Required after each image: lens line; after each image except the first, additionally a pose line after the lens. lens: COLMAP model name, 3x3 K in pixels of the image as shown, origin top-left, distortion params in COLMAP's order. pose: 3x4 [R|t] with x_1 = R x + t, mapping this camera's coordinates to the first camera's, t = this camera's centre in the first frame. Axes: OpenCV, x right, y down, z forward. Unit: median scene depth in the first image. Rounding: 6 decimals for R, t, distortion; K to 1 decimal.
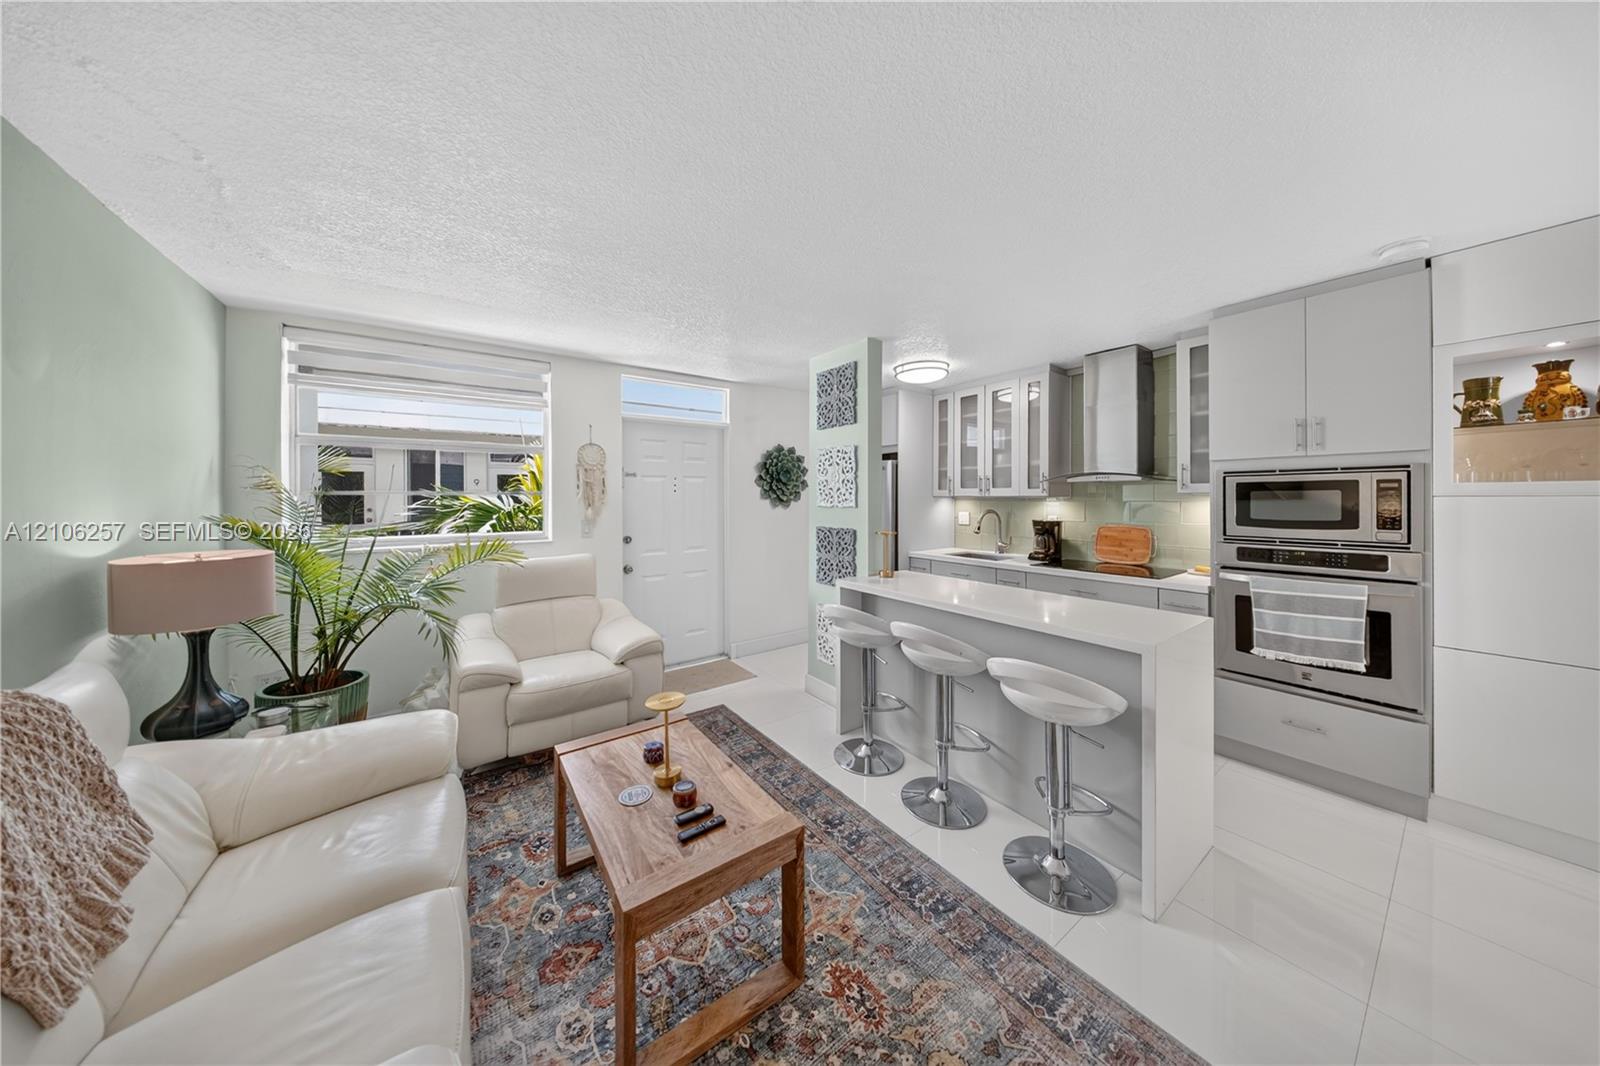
lens RADIAL K [[475.5, 0, 792.9], [0, 475.5, 494.9], [0, 0, 1]] dist [-0.002329, -0.000381]
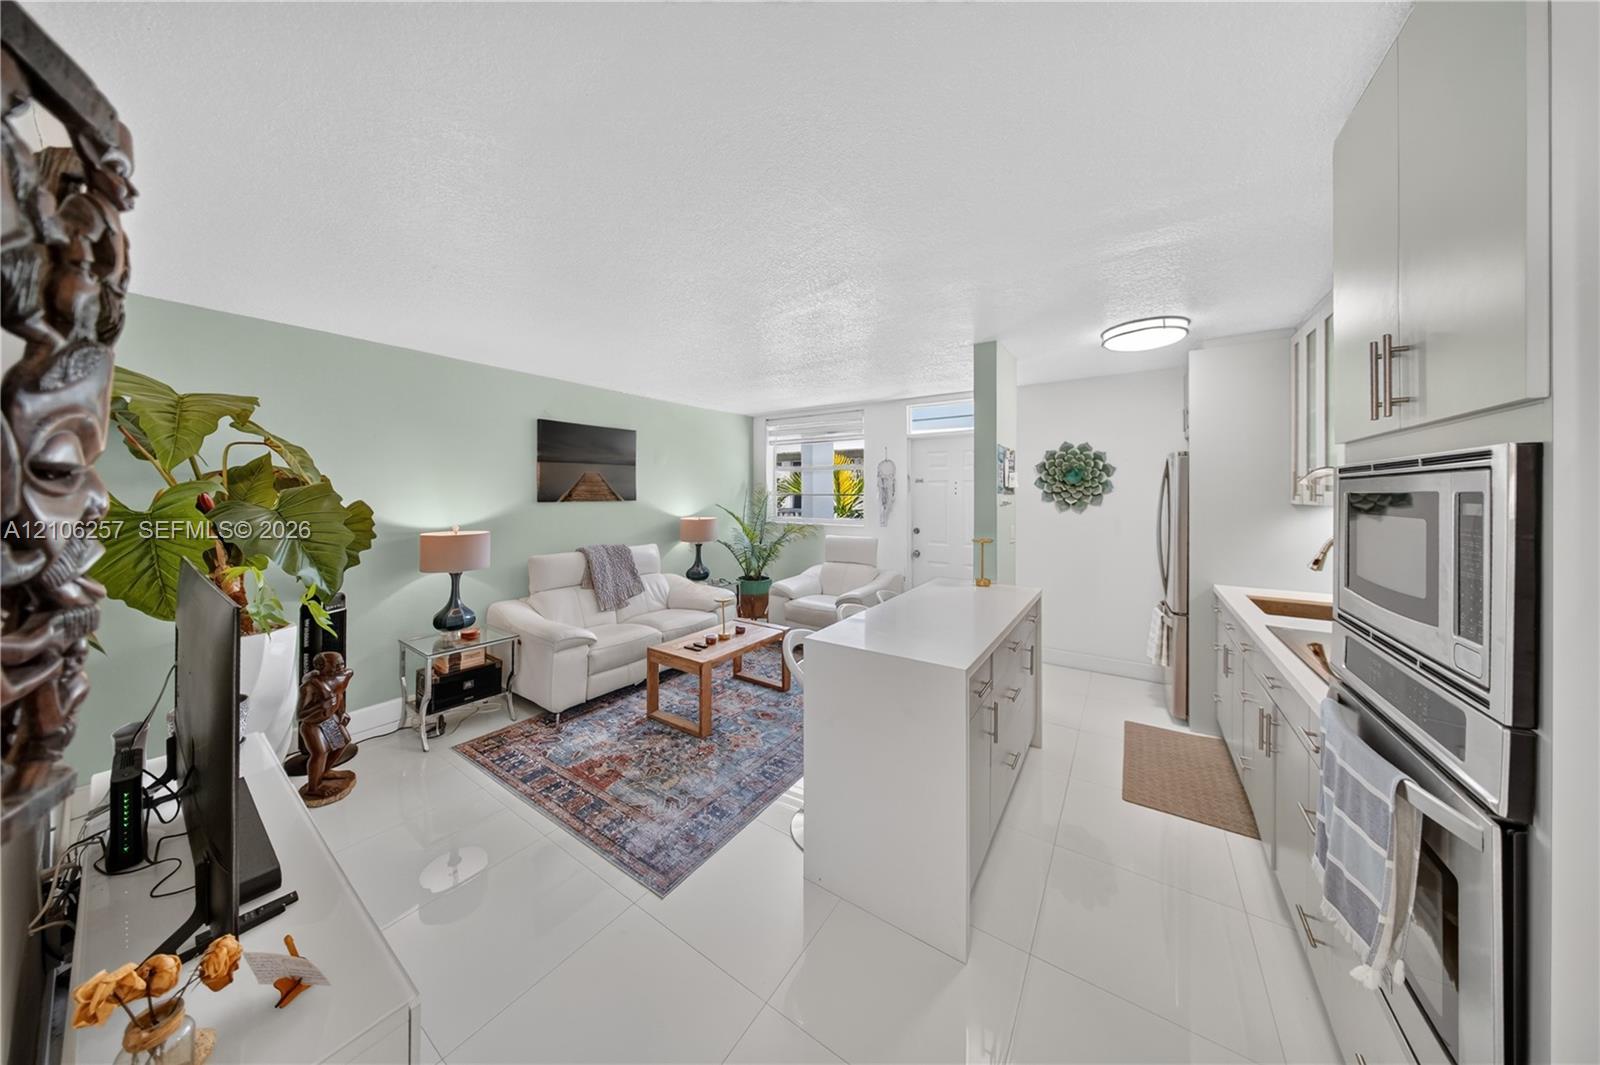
lens RADIAL K [[475.5, 0, 804.3], [0, 475.5, 490.1], [0, 0, 1]] dist [-0.002329, -0.000381]
pose [[0.367453, 0.000771, -0.930042, 0.853259], [0.000596, 0.999999, 0.001064, -0.021363], [0.930042, -0.000945, 0.367453, 0.266133]]
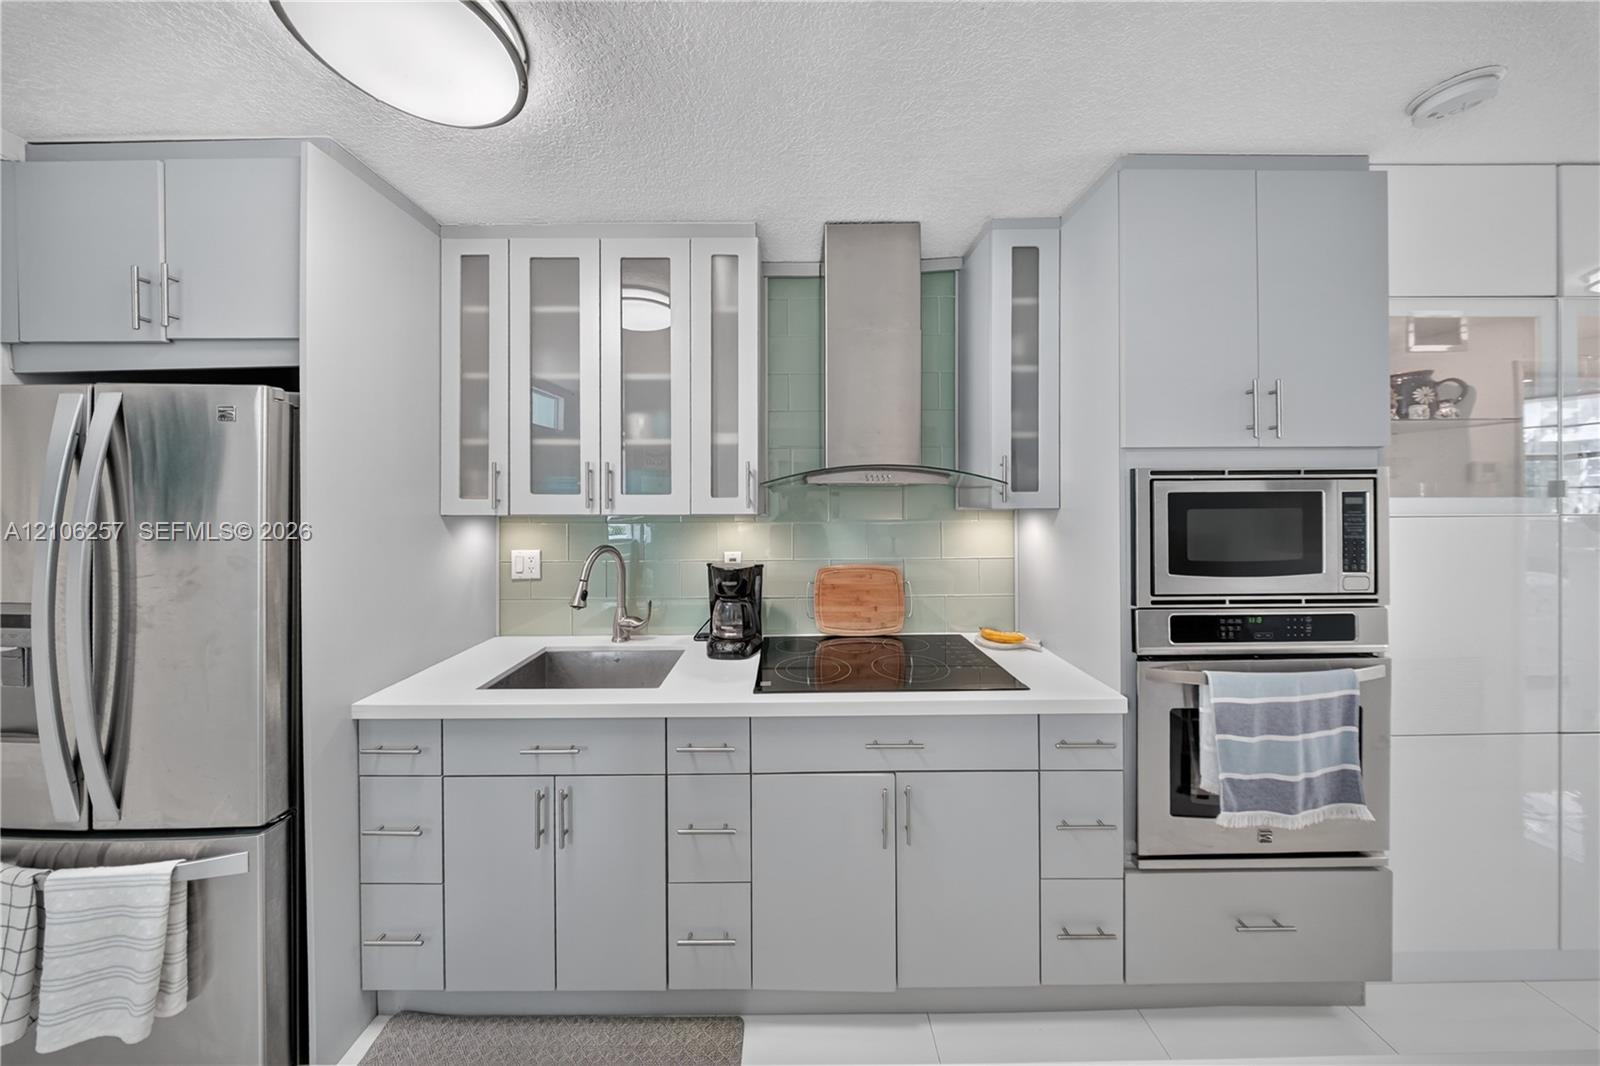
lens RADIAL K [[475.5, 0, 794.9], [0, 475.5, 502.5], [0, 0, 1]] dist [-0.002329, -0.000381]
pose [[0.569143, -0.003267, 0.822232, 0.199698], [-0.001563, 0.999986, 0.005056, -0.012334], [-0.822237, -0.004163, 0.569130, 0.762779]]
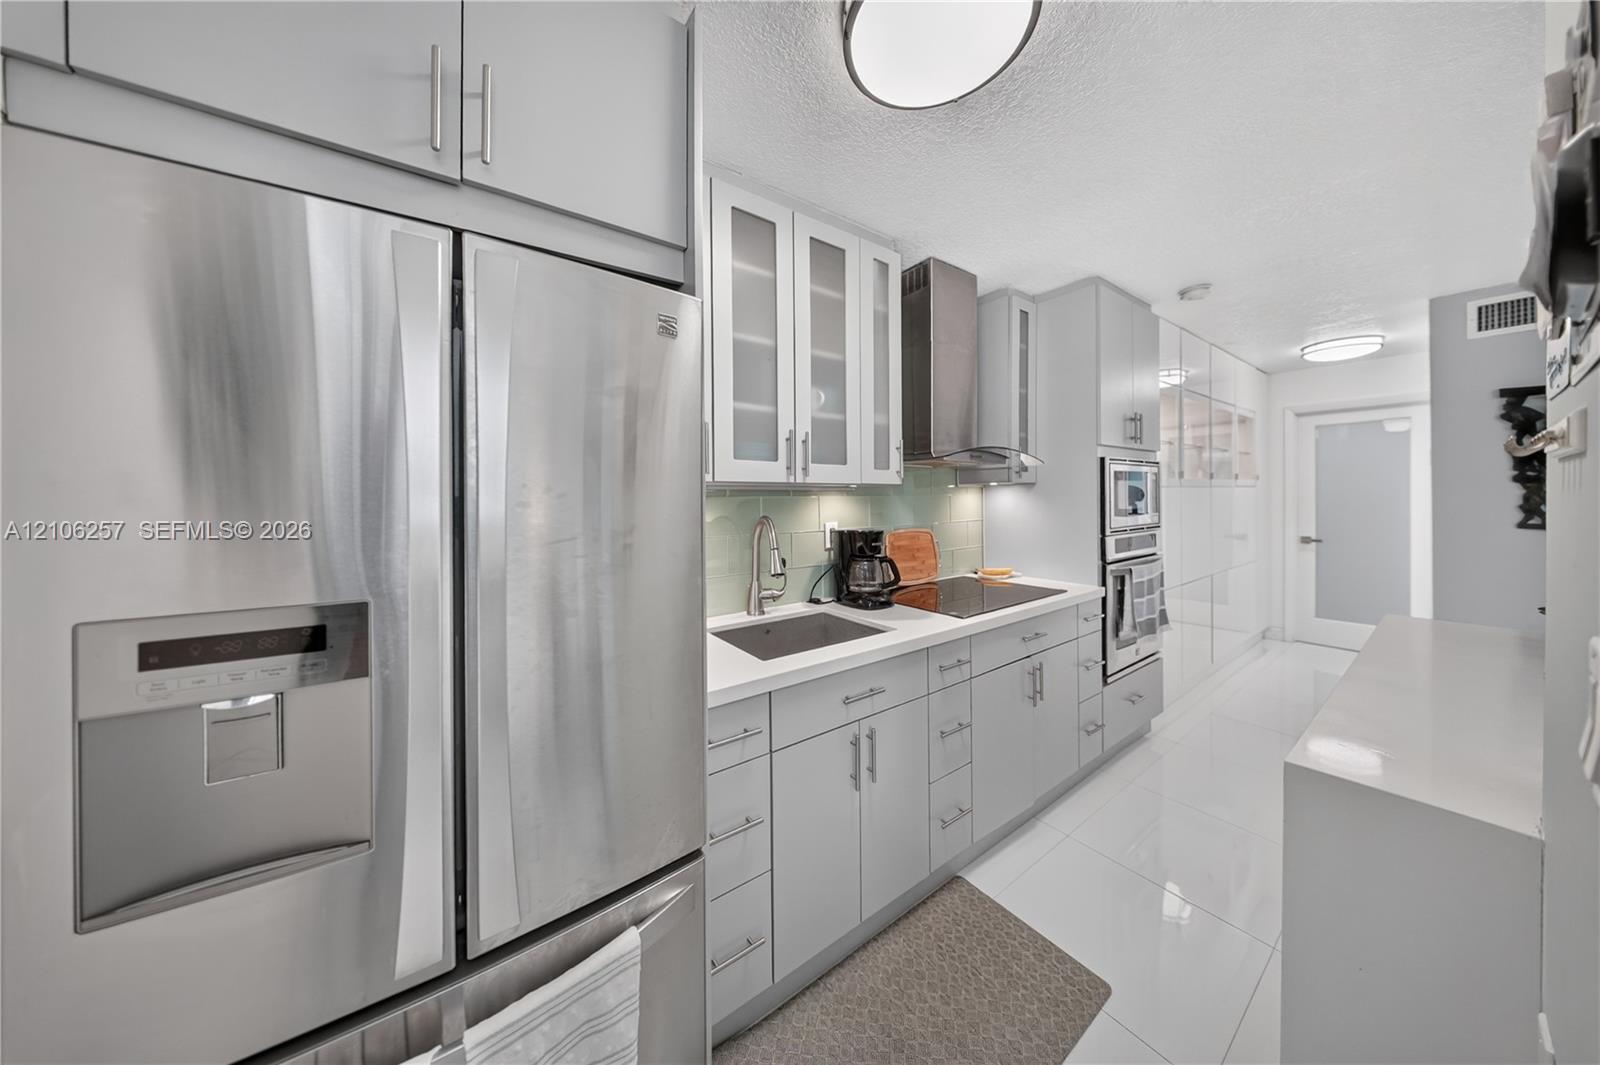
lens RADIAL K [[475.5, 0, 781.3], [0, 475.5, 503.4], [0, 0, 1]] dist [-0.002329, -0.000381]
pose [[0.006843, -0.001792, 0.999975, -0.009104], [0.007354, 0.999971, 0.001741, 0.023532], [-0.999950, 0.007342, 0.006856, 1.212473]]
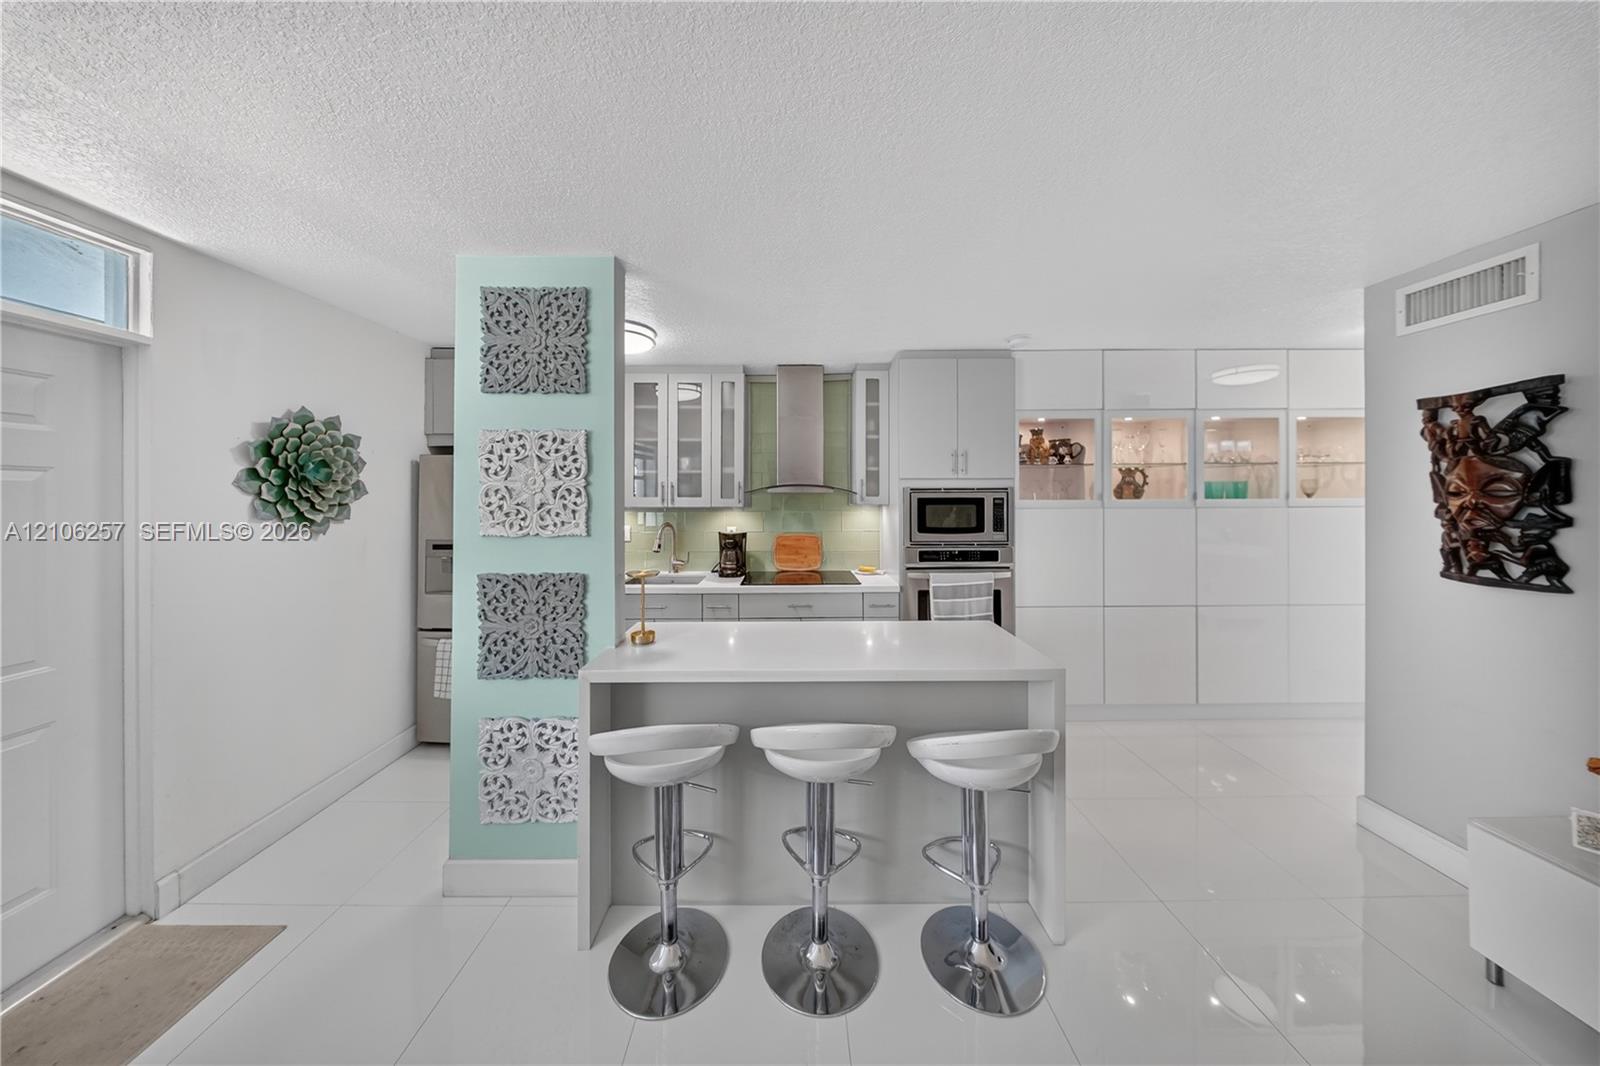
lens RADIAL K [[475.5, 0, 786.3], [0, 475.5, 491.8], [0, 0, 1]] dist [-0.002329, -0.000381]
pose [[0.580657, 0.006688, 0.814120, -0.184276], [-0.003396, 0.999977, -0.005793, -0.024134], [-0.814141, 0.000599, 0.580667, 0.416989]]
